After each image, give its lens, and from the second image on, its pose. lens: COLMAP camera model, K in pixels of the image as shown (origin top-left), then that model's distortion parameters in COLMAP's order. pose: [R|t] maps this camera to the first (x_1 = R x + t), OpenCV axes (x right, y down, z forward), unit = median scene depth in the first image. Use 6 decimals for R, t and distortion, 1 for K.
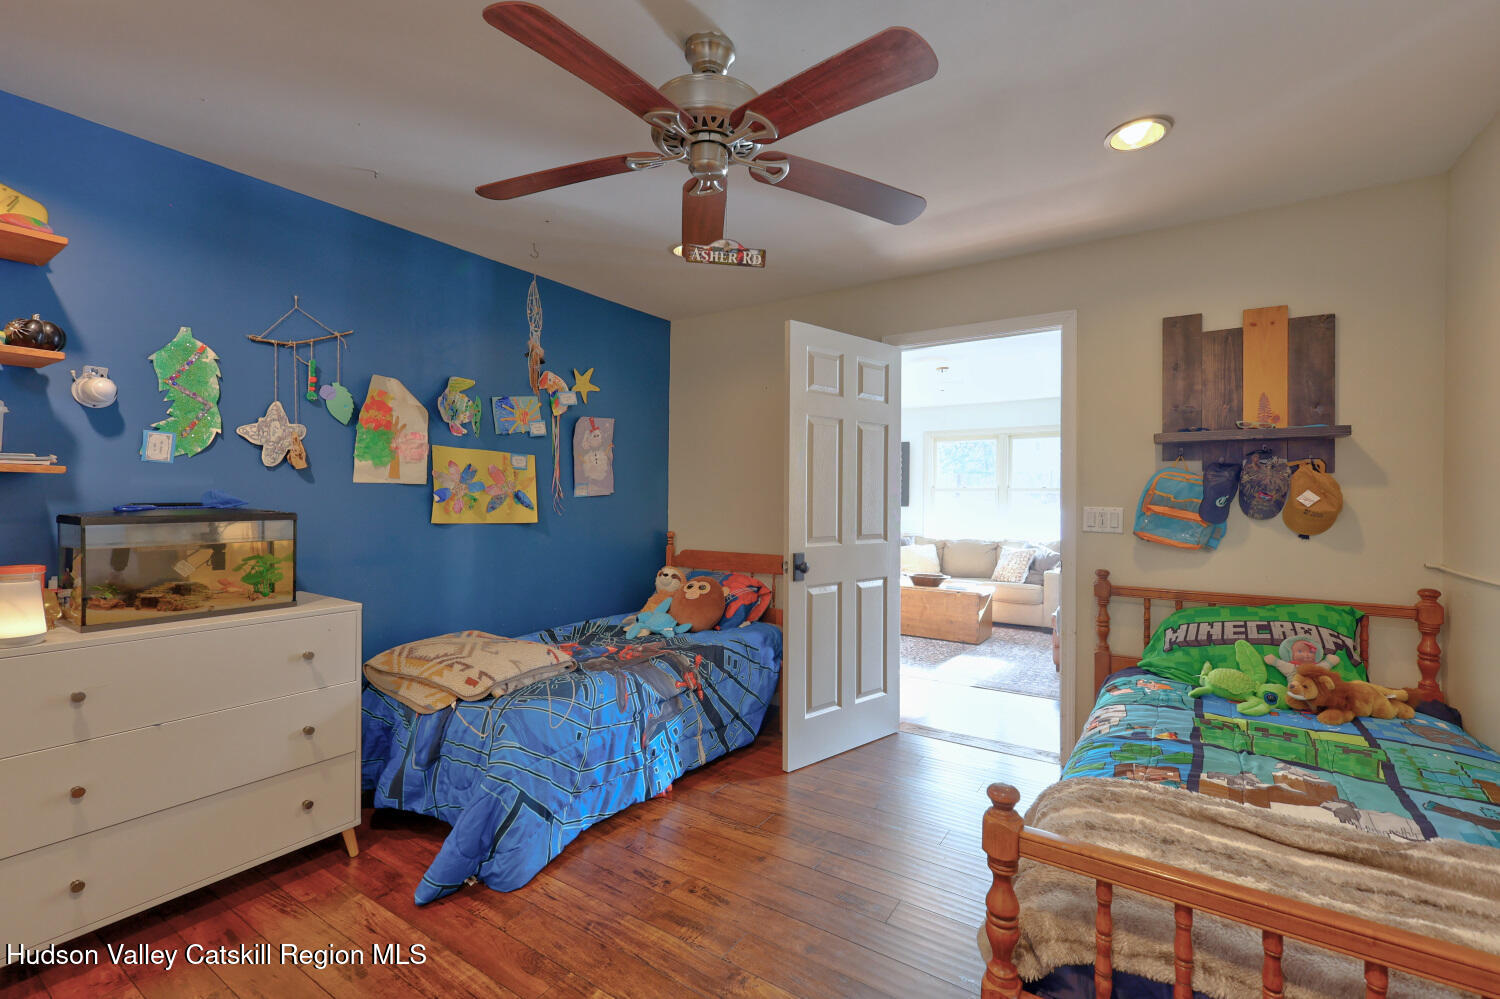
lens RADIAL K [[646.6, 0, 752.5], [0, 646.6, 495.8], [0, 0, 1]] dist [0.004800, -0.001028]
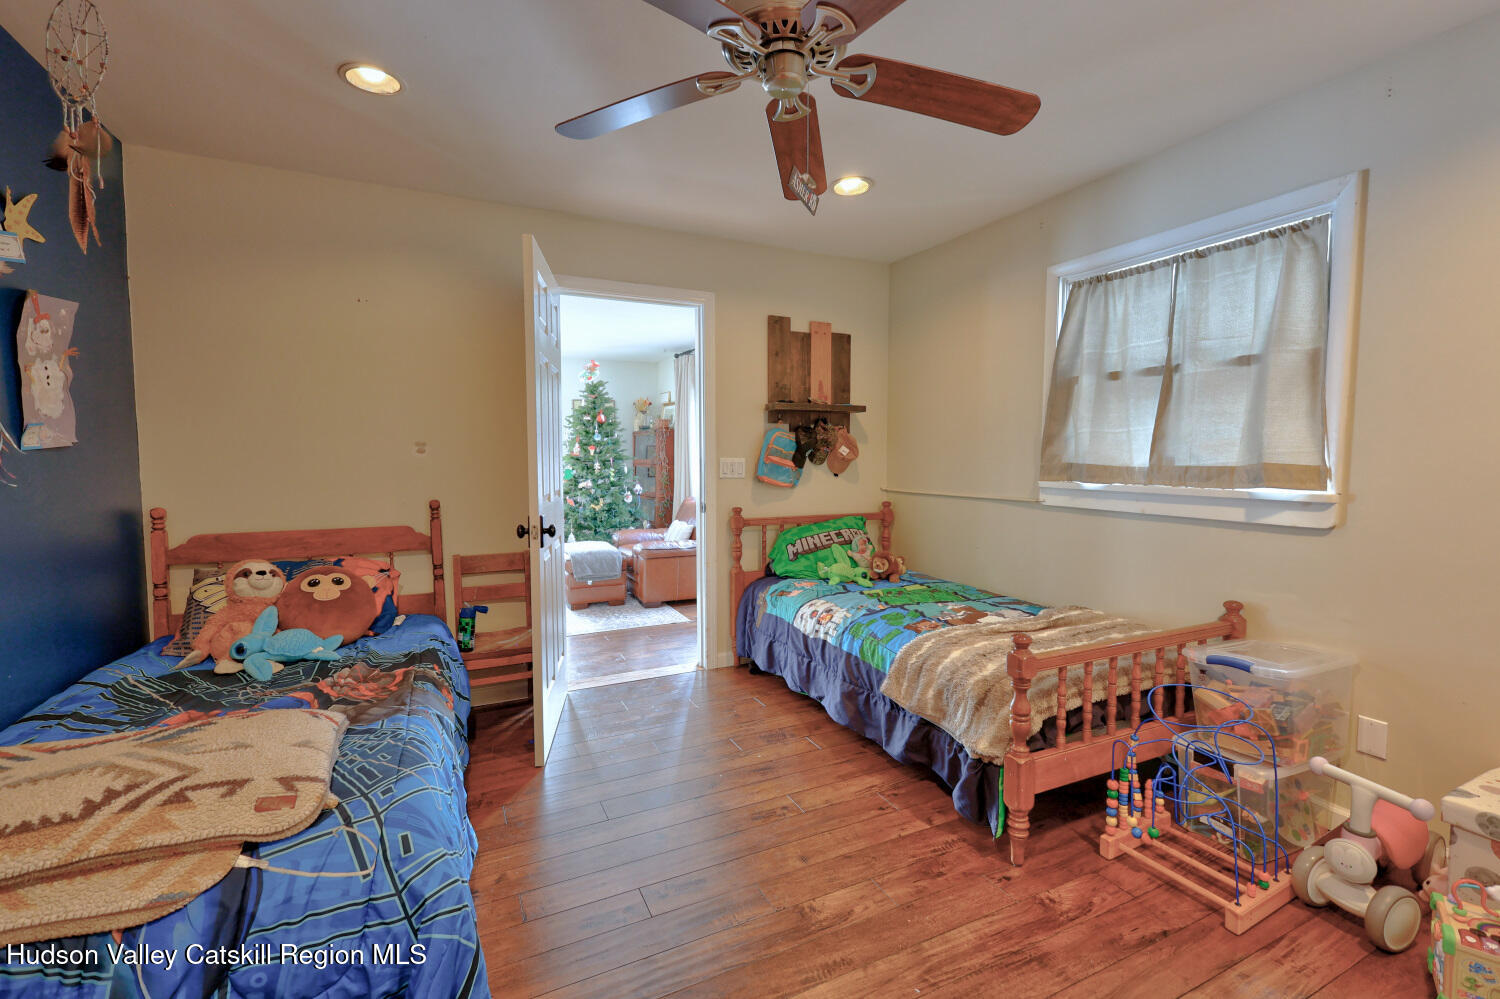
lens RADIAL K [[646.6, 0, 752.5], [0, 646.6, 495.8], [0, 0, 1]] dist [0.004800, -0.001028]
pose [[0.515508, -0.059858, 0.854791, -0.585204], [0.001354, 0.997613, 0.069043, 0.004785], [-0.856884, -0.034435, 0.514359, 0.360312]]
